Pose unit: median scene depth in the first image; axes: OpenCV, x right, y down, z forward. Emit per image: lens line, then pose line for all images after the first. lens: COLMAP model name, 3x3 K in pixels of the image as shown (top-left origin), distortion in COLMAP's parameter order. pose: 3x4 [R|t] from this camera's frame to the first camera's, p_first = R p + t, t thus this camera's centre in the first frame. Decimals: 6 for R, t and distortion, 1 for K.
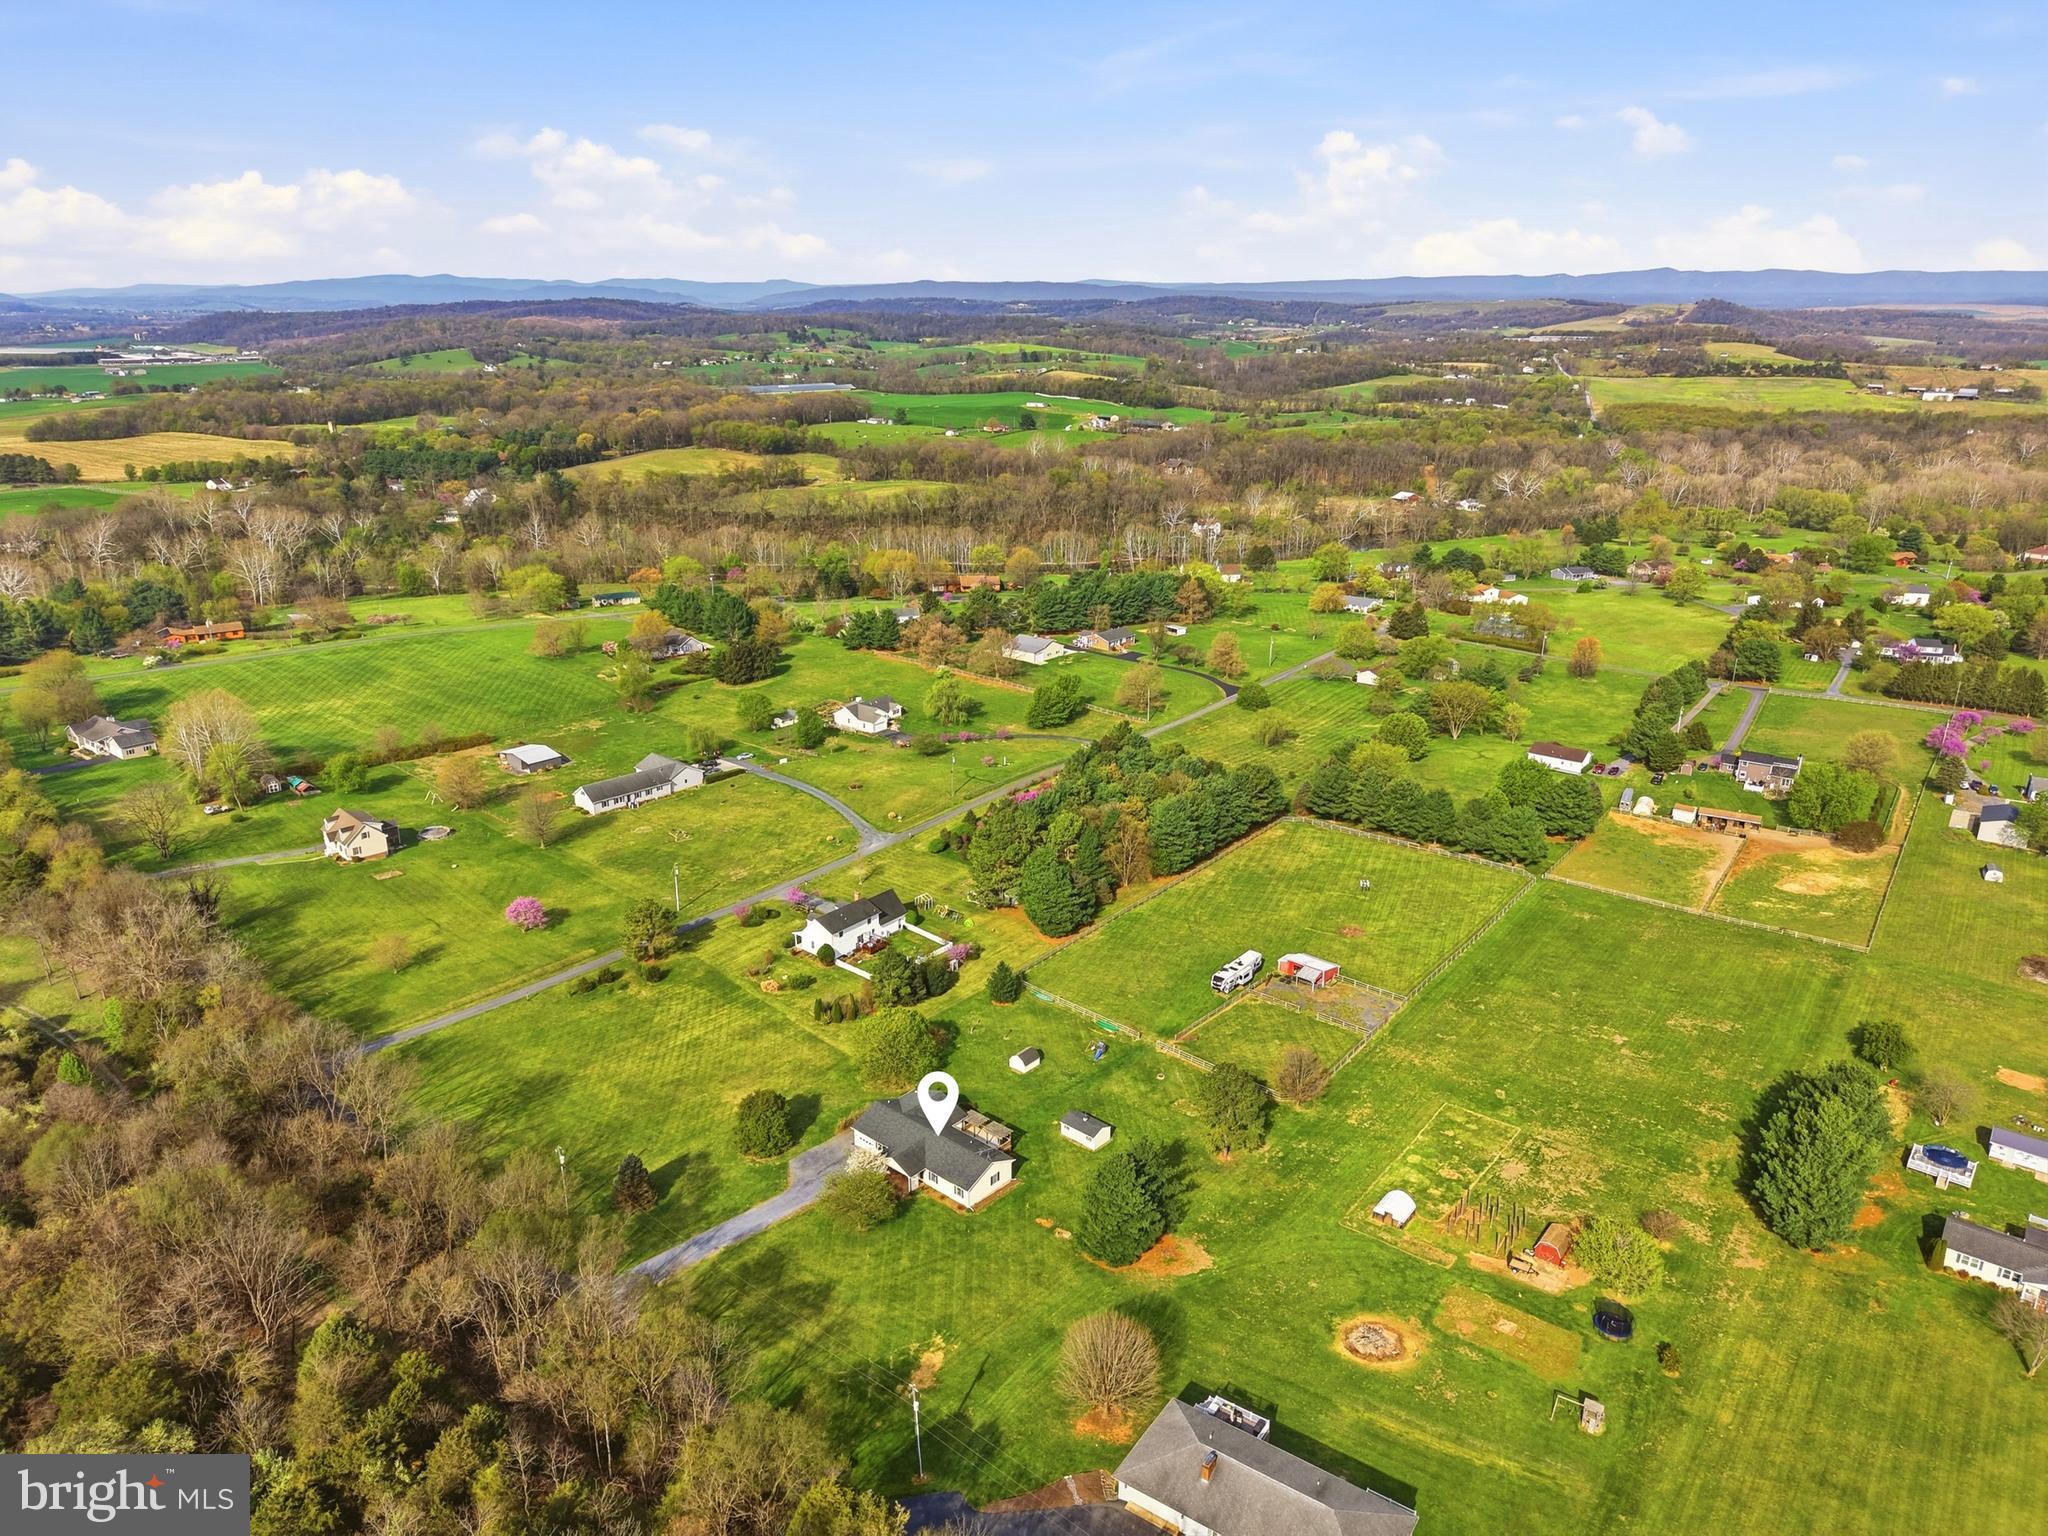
lens RADIAL K [[1365.3, 0, 1022.0], [0, 1365.3, 766.7], [0, 0, 1]] dist [0.028948, -0.034830]
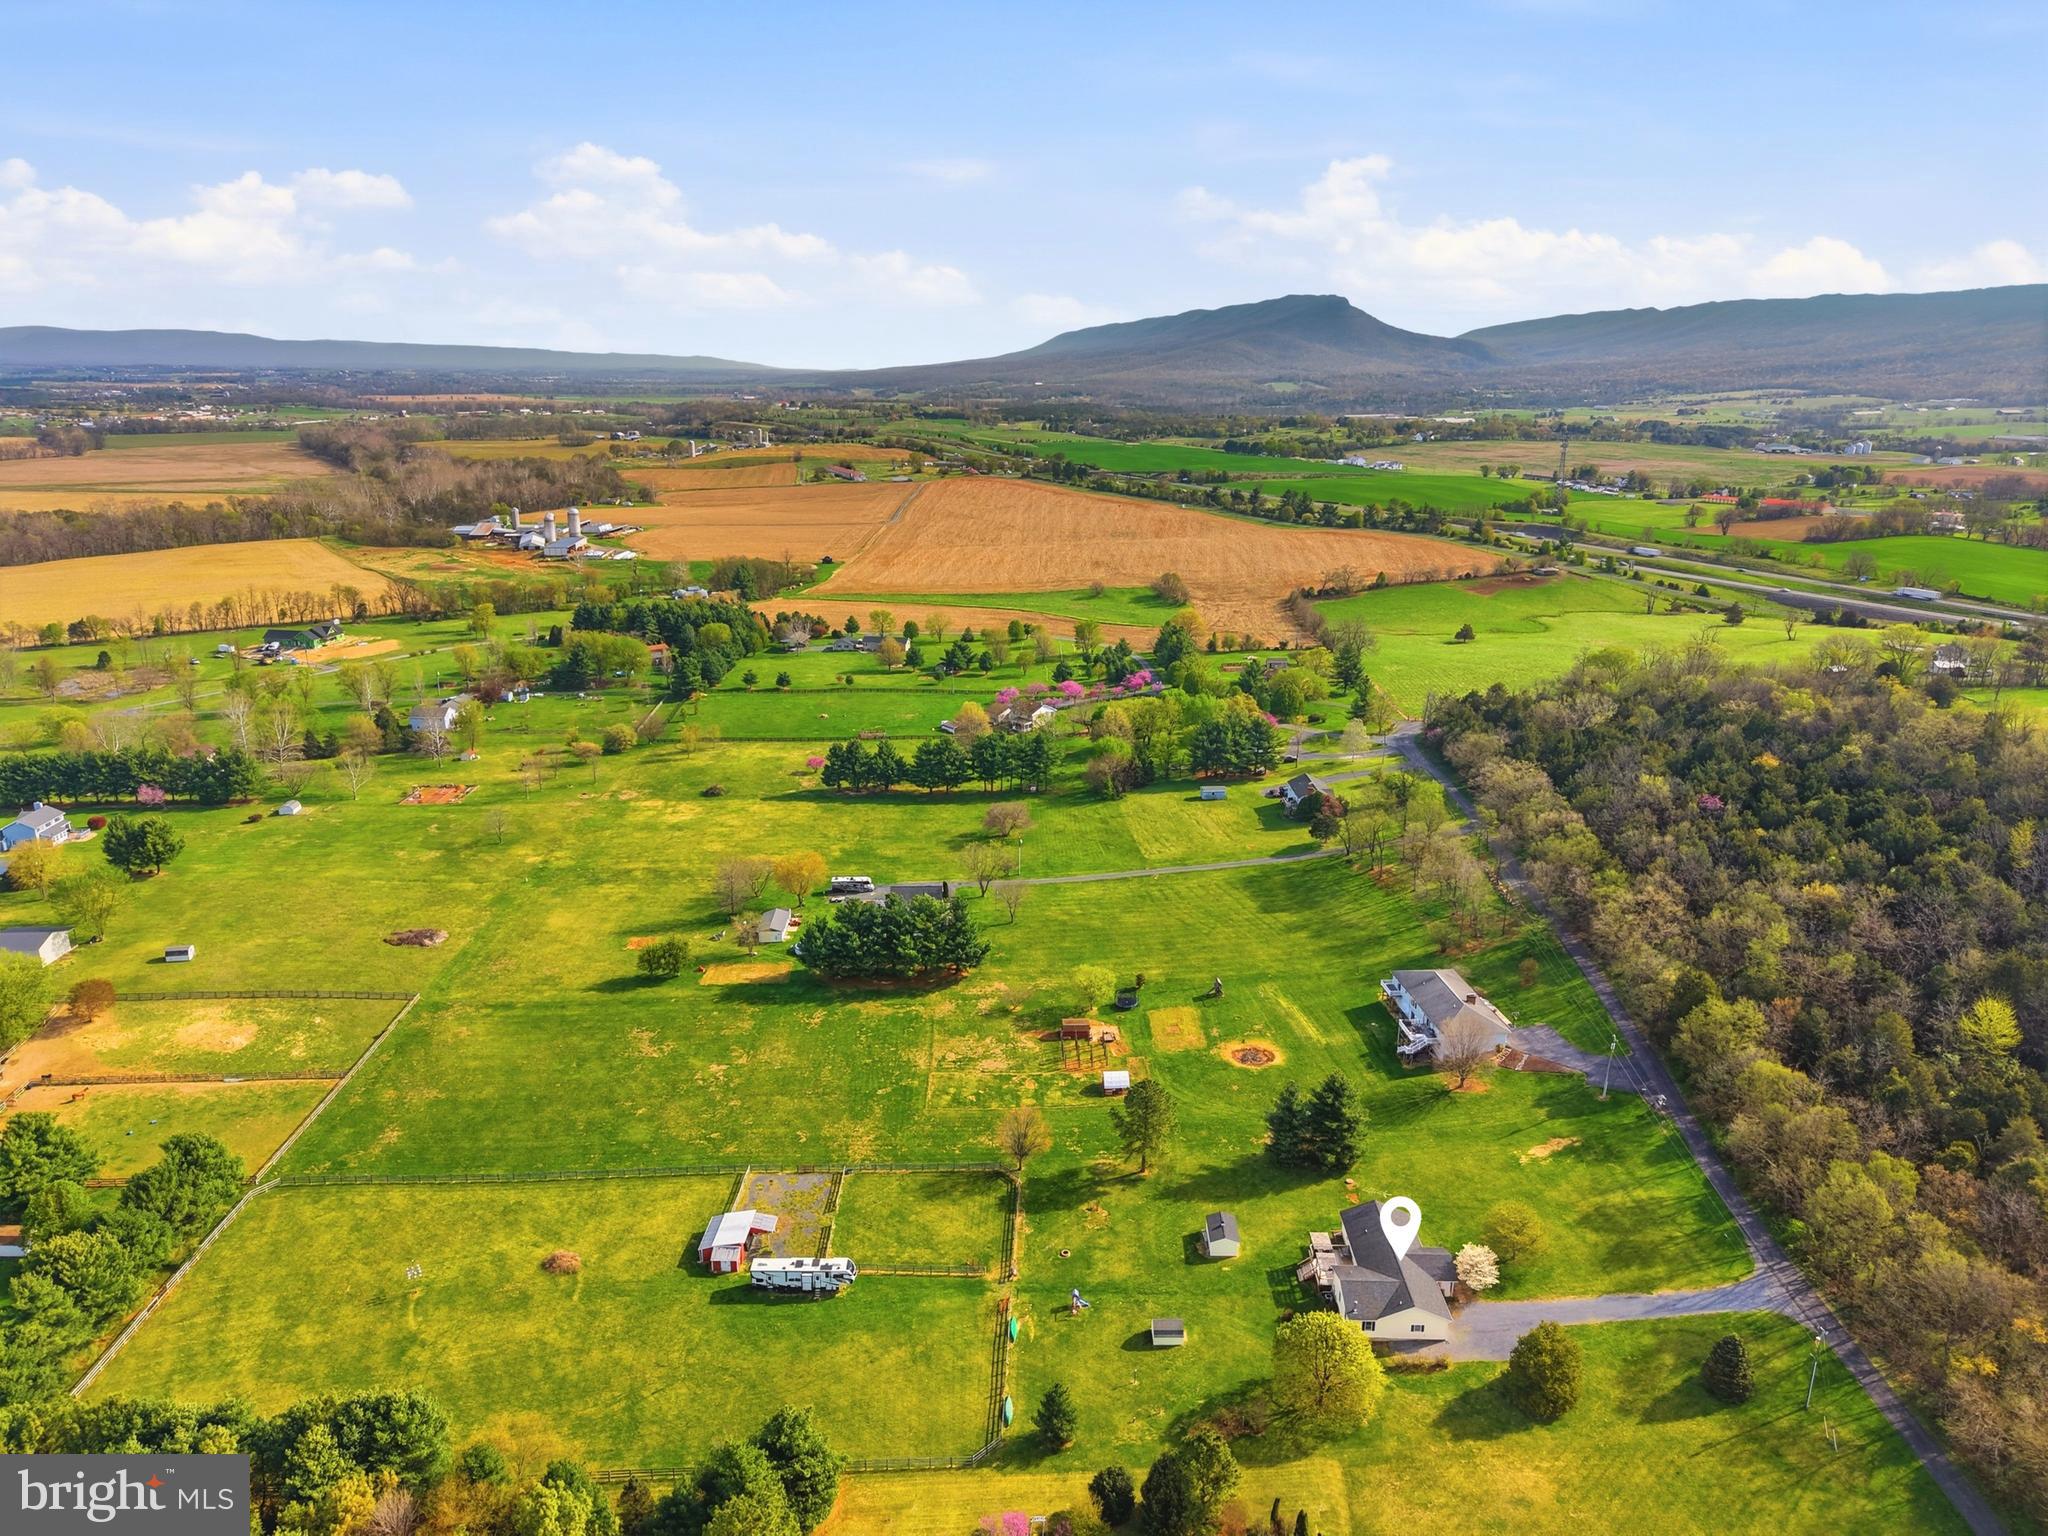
lens RADIAL K [[1365.3, 0, 1025.3], [0, 1365.3, 732.2], [0, 0, 1]] dist [0.028948, -0.034830]
pose [[-0.640185, -0.209307, 0.739157, -0.400597], [0.232831, 0.864049, 0.446327, -0.399982], [-0.732088, 0.457831, -0.504419, 1.131723]]
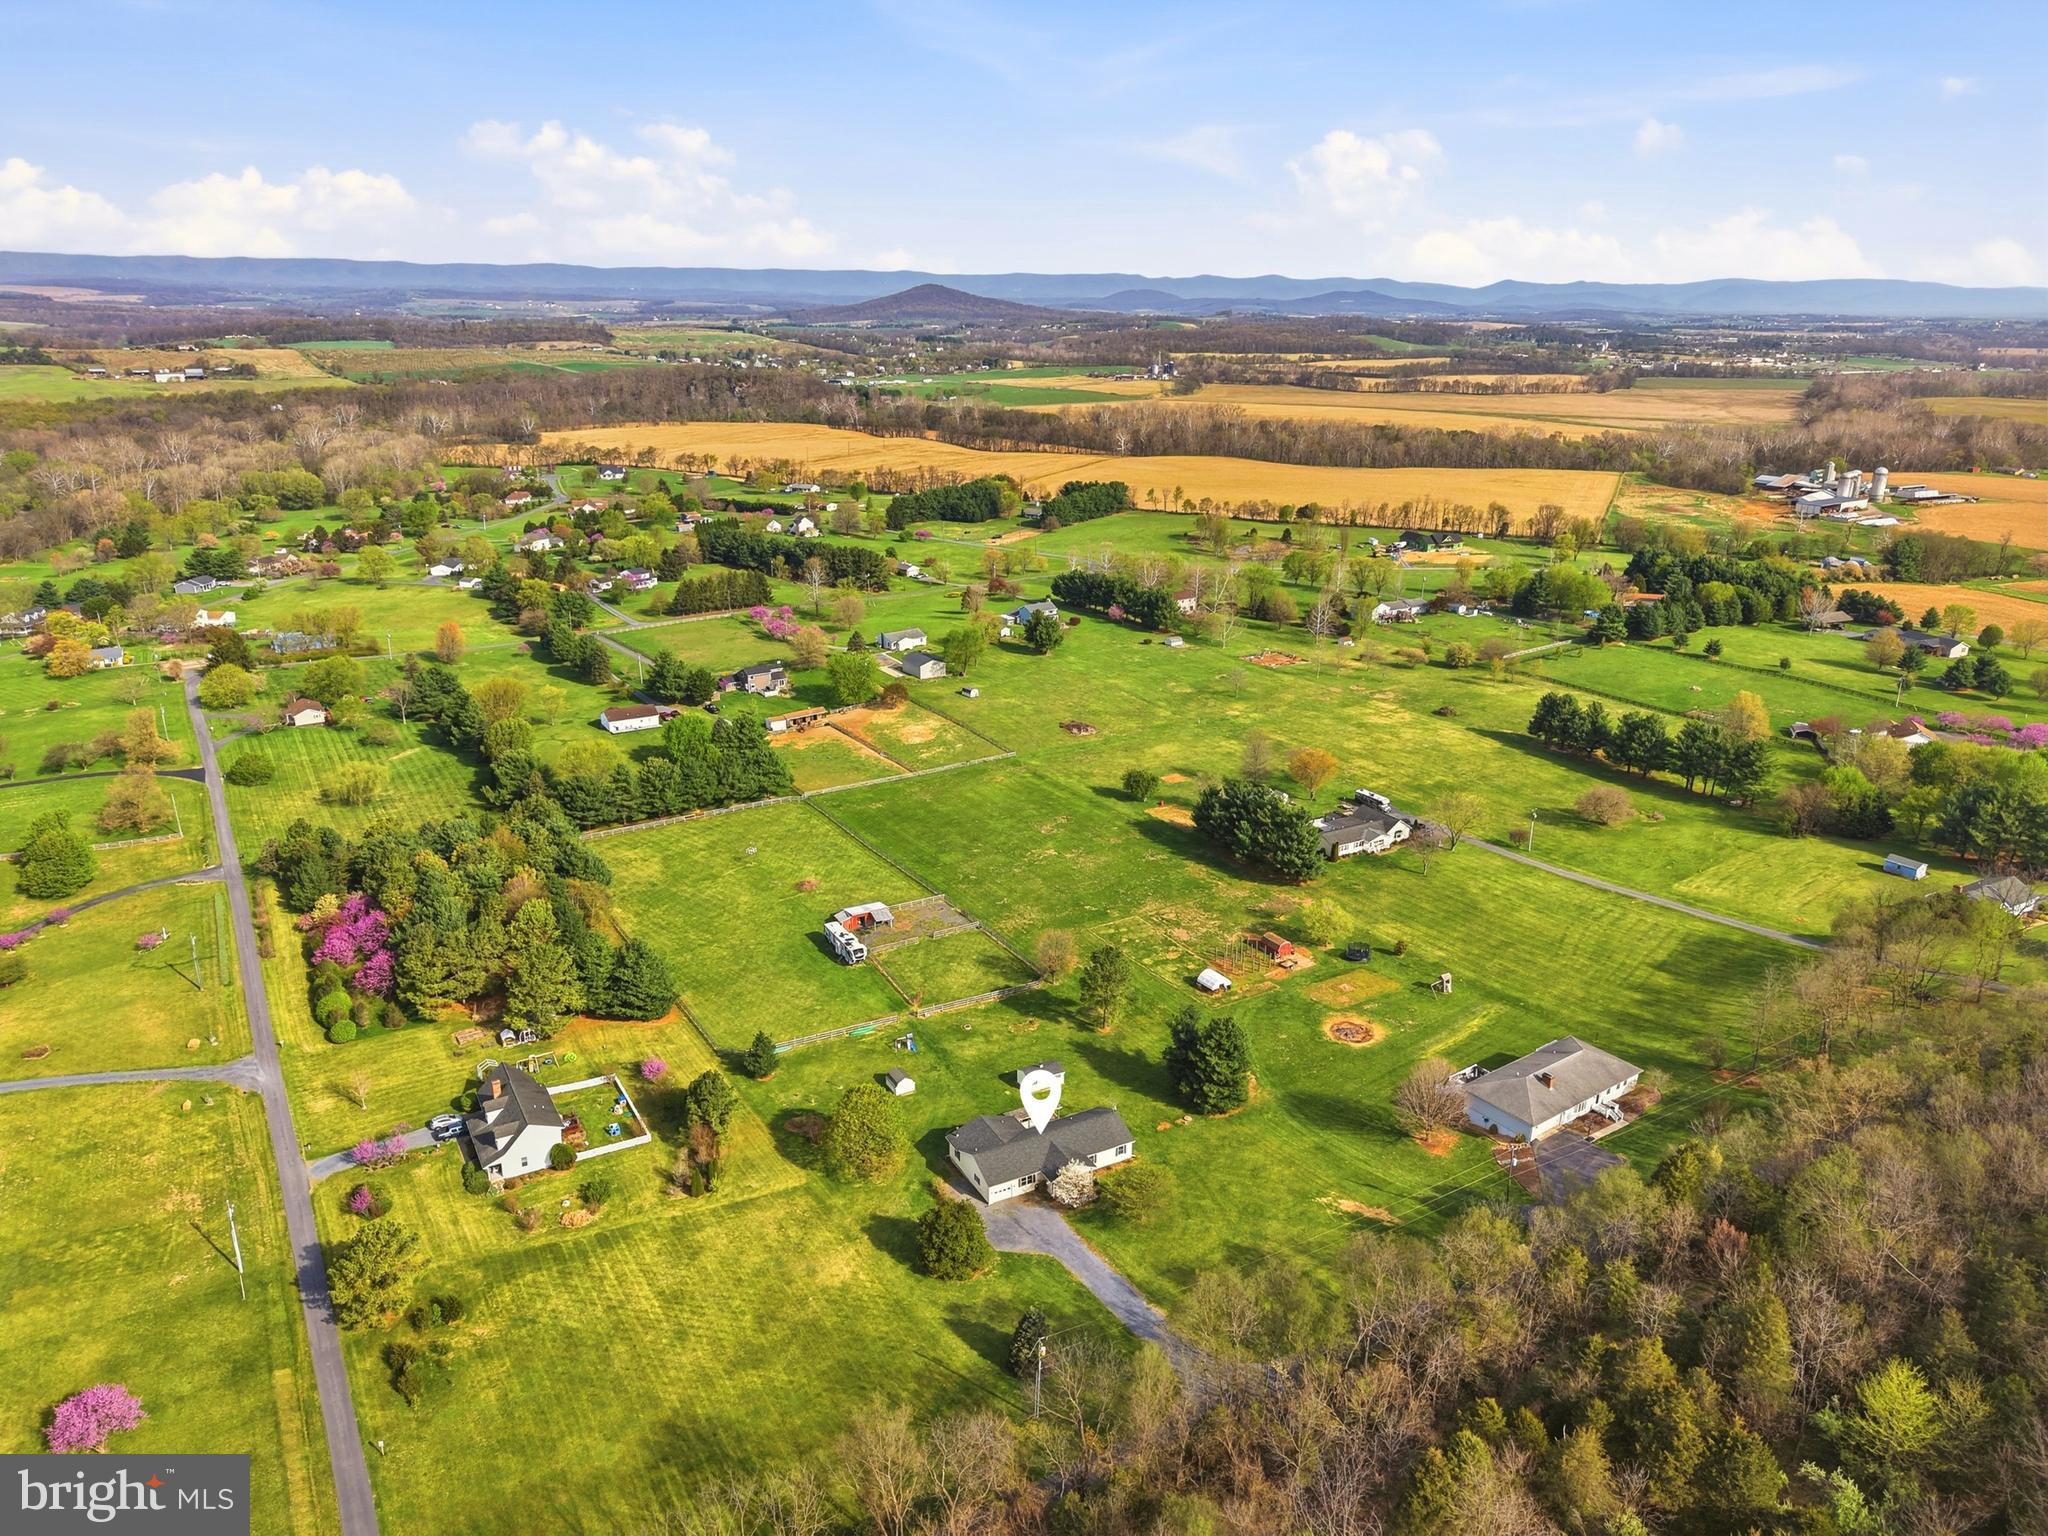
lens RADIAL K [[1365.3, 0, 1027.6], [0, 1365.3, 766.0], [0, 0, 1]] dist [0.028948, -0.034830]
pose [[0.355333, -0.303059, 0.884247, -0.652138], [0.292749, 0.934472, 0.202632, -0.140876], [-0.887714, 0.186860, 0.420769, 0.410297]]
